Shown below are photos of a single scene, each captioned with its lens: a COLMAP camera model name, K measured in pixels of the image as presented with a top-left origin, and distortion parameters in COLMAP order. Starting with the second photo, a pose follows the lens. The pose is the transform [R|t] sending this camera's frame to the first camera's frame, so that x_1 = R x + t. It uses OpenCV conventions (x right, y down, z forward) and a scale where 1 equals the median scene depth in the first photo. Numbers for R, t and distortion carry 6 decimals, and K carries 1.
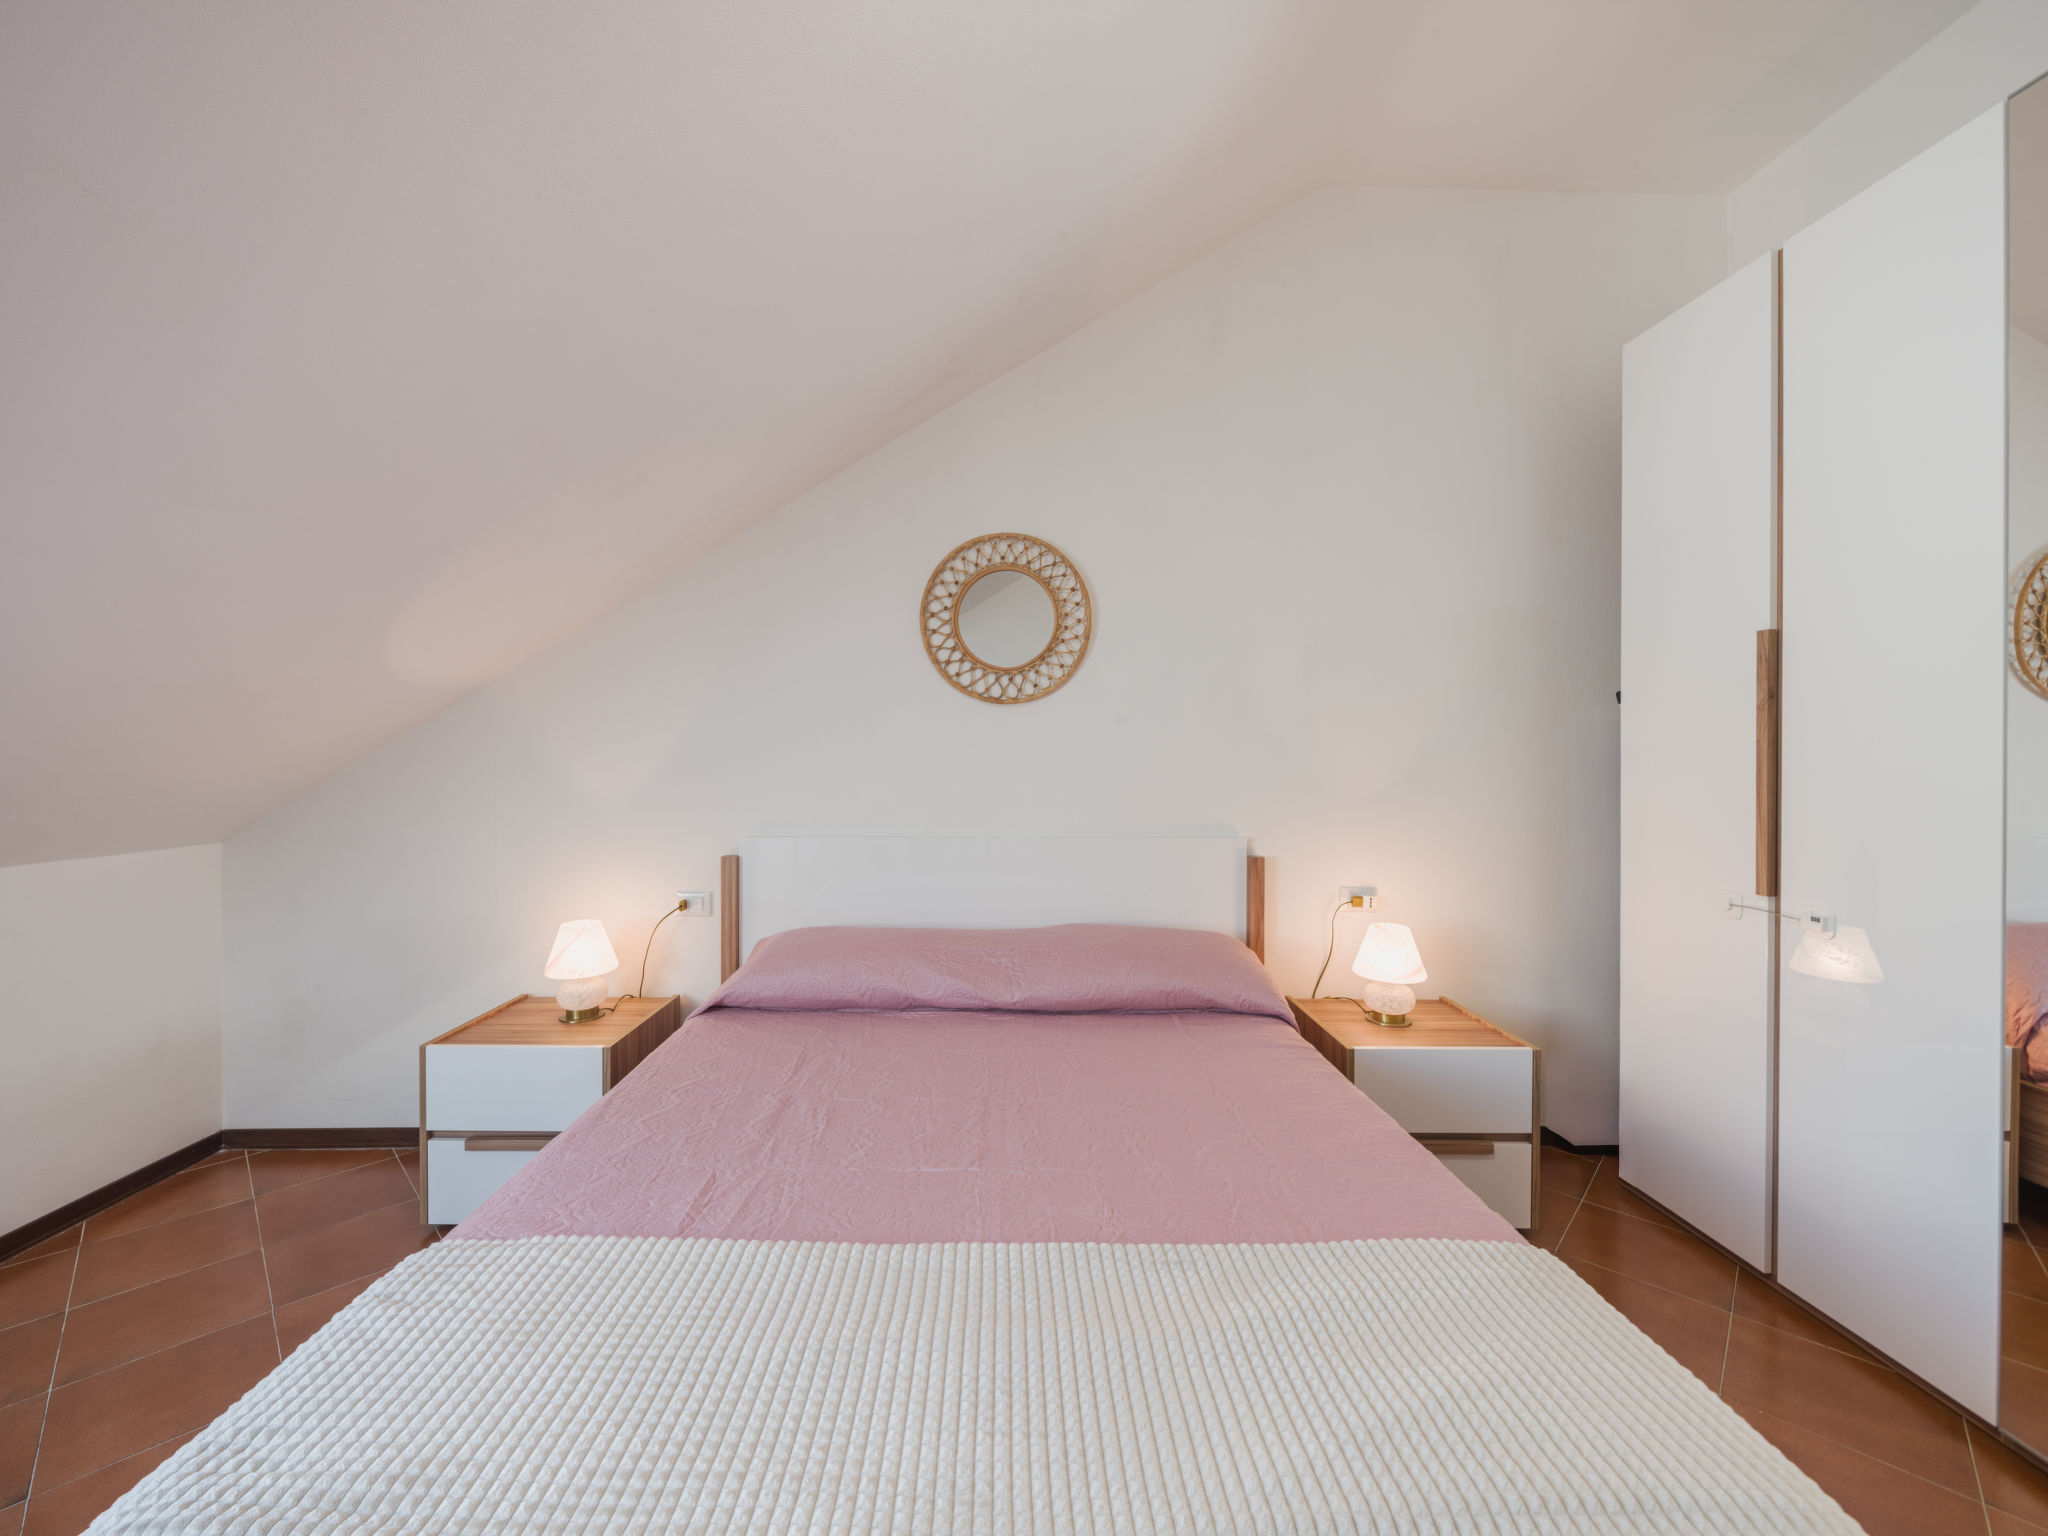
lens RADIAL K [[814.9, 0, 1024.6], [0, 814.9, 756.2], [0, 0, 1]] dist [0.001685, -0.002074]
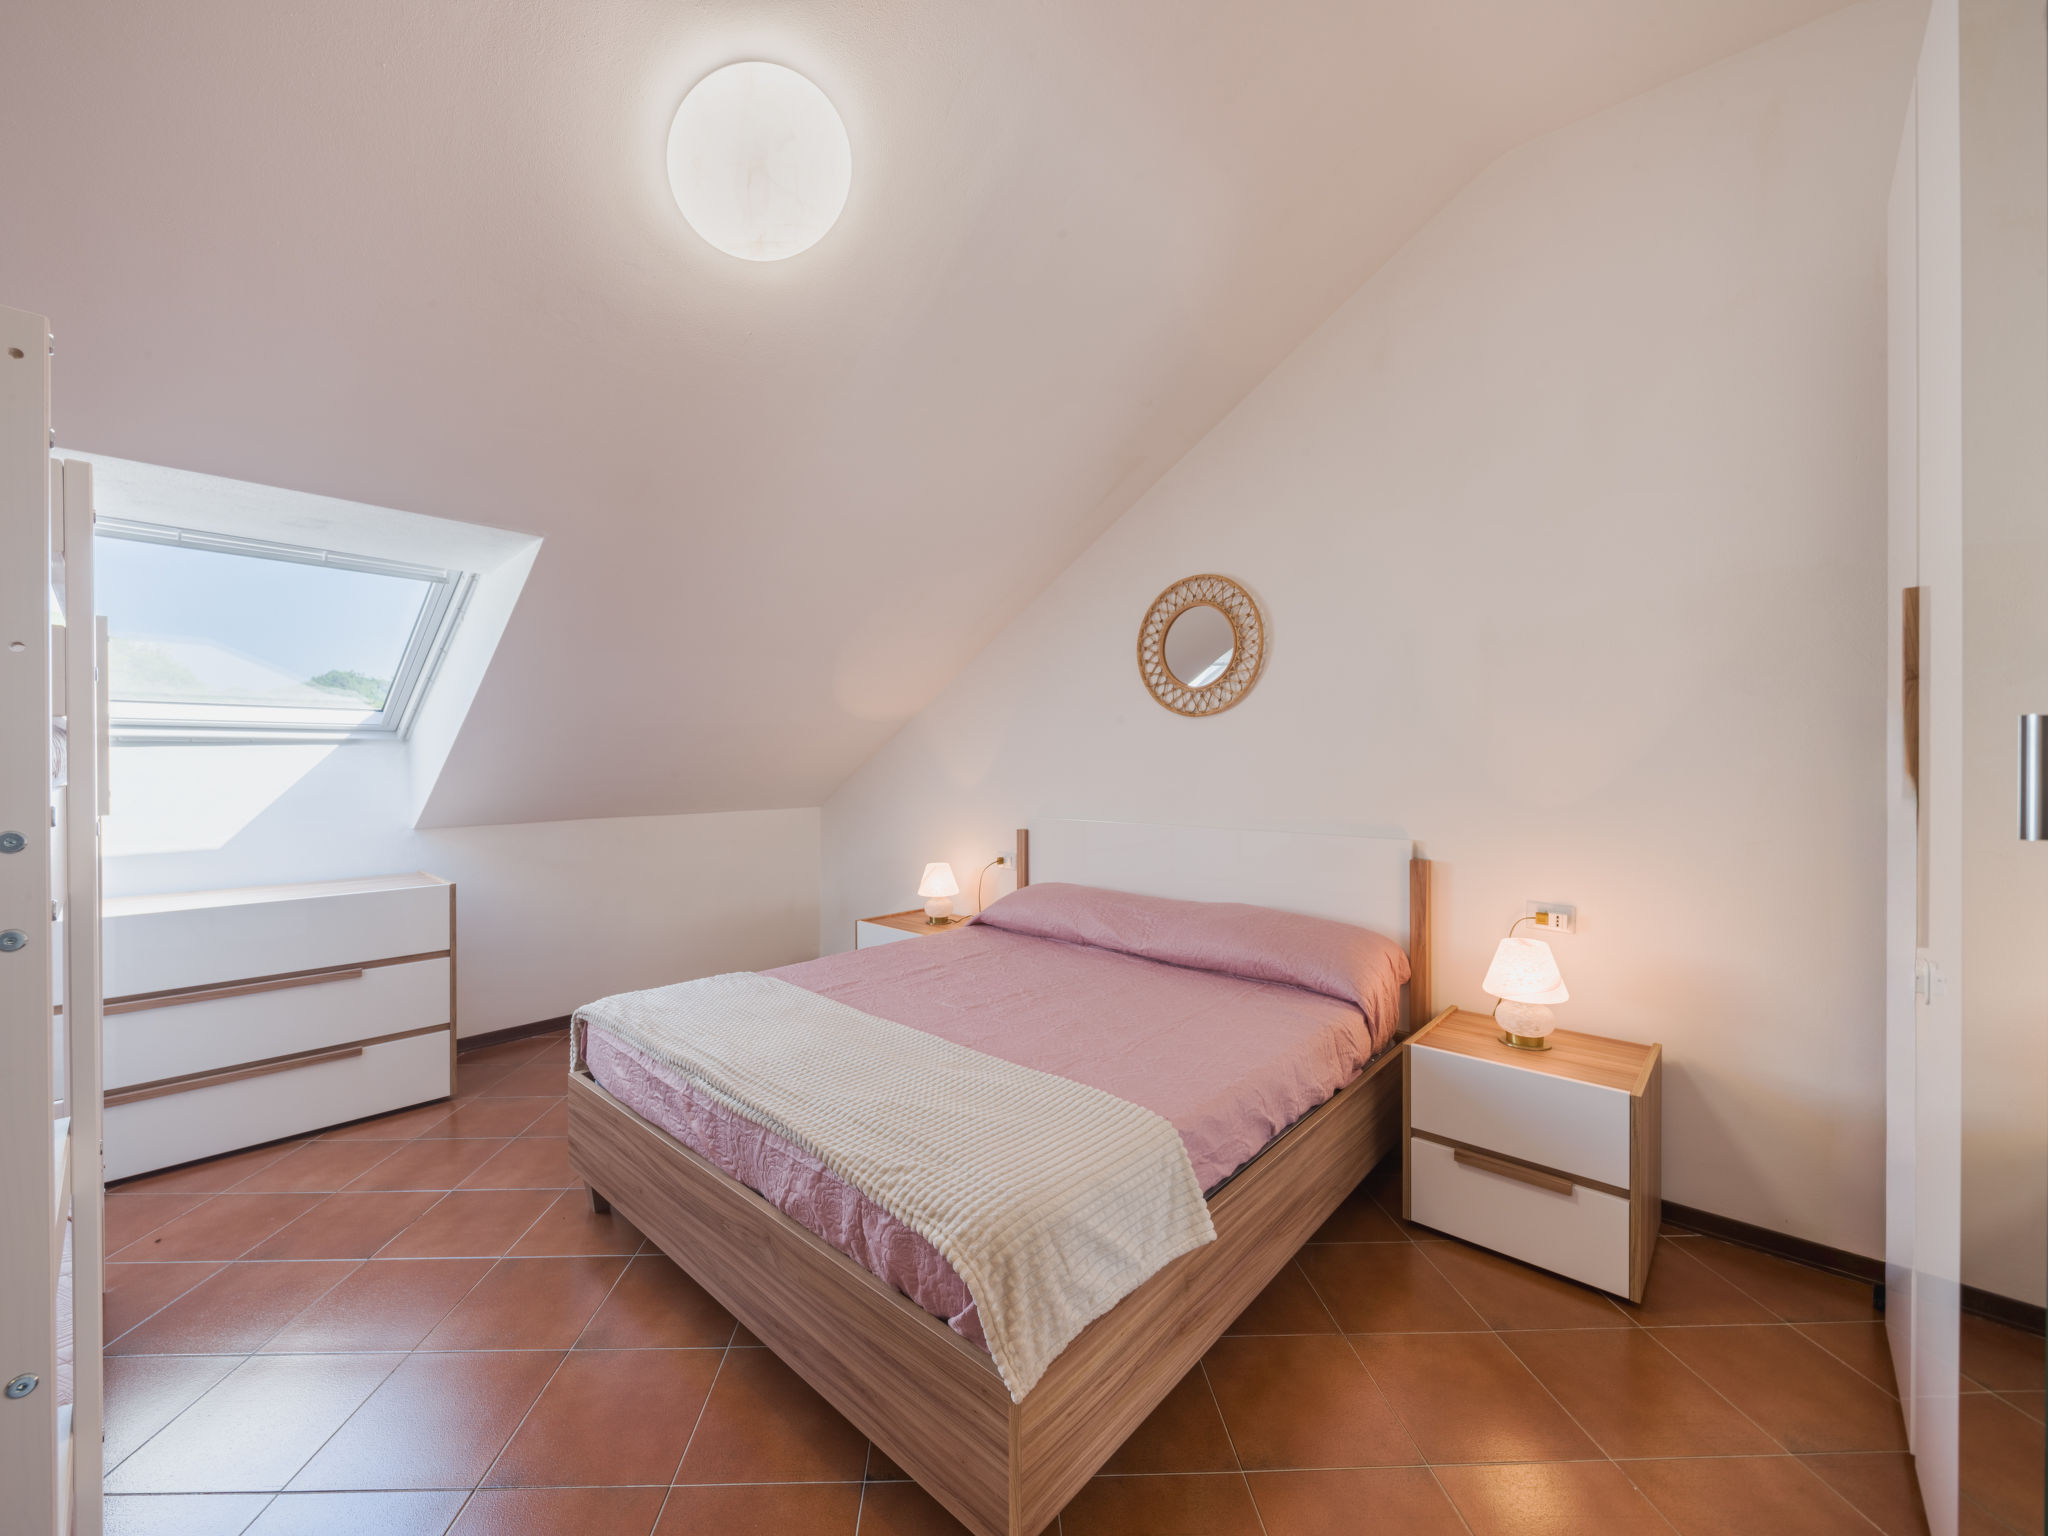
lens RADIAL K [[814.9, 0, 1013.9], [0, 814.9, 765.0], [0, 0, 1]] dist [0.001685, -0.002074]
pose [[0.733630, 0.002559, -0.679544, 0.598955], [0.000647, 0.999990, 0.004465, 0.002027], [0.679548, -0.003716, 0.733621, -0.071750]]
